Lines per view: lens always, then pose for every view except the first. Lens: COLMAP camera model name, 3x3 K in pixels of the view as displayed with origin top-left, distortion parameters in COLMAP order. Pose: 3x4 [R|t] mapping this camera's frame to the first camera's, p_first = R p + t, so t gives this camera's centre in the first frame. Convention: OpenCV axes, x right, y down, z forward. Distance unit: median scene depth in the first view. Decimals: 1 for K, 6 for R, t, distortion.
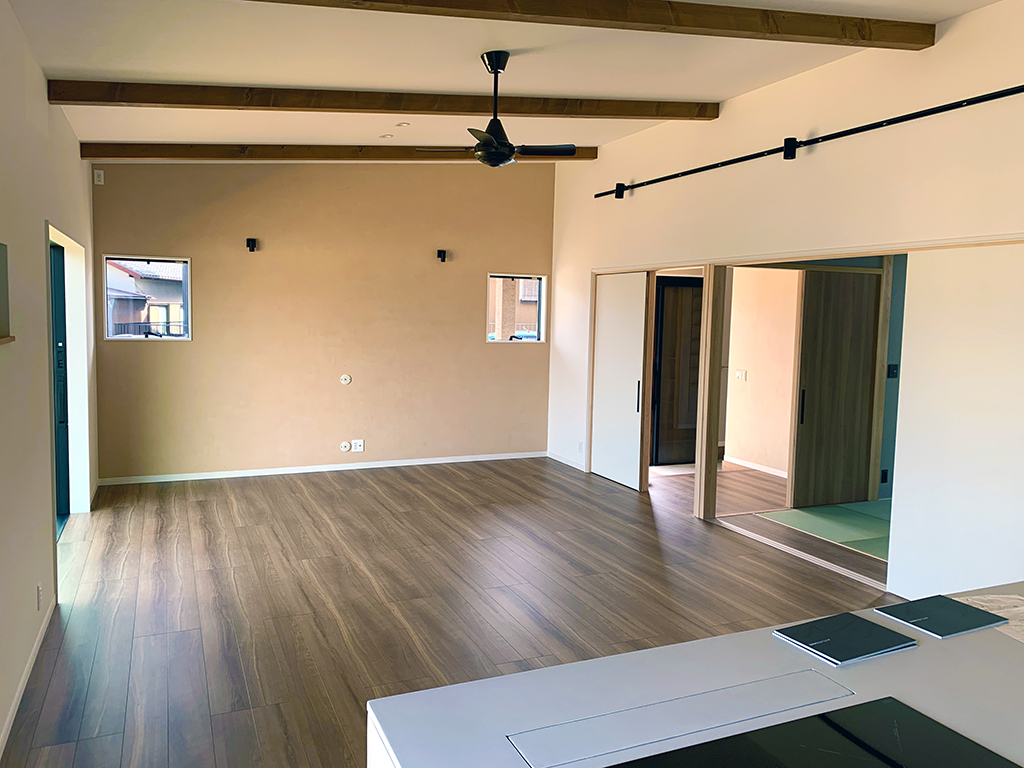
lens RADIAL K [[780.9, 0, 511.2], [0, 780.9, 381.5], [0, 0, 1]] dist [0.008942, -0.004053]
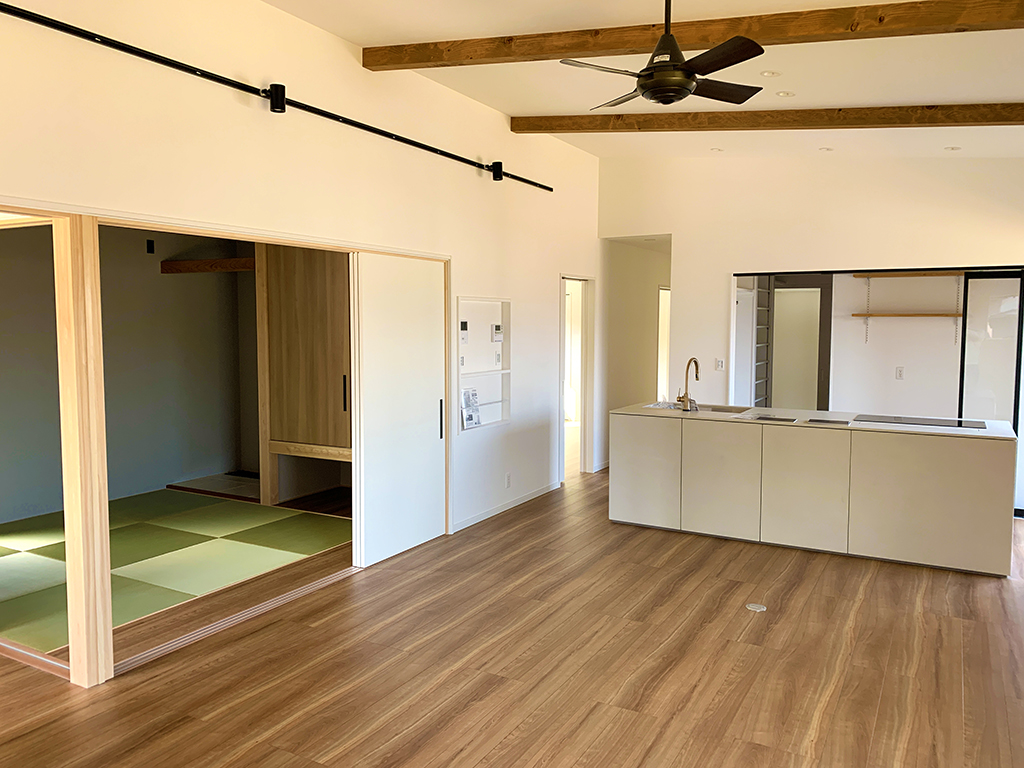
lens RADIAL K [[780.9, 0, 509.7], [0, 780.9, 382.2], [0, 0, 1]] dist [0.008942, -0.004053]
pose [[-0.595459, -0.090056, 0.798322, -0.530707], [0.058676, 0.986169, 0.155012, -0.154772], [-0.801240, 0.139145, -0.581939, 1.607018]]
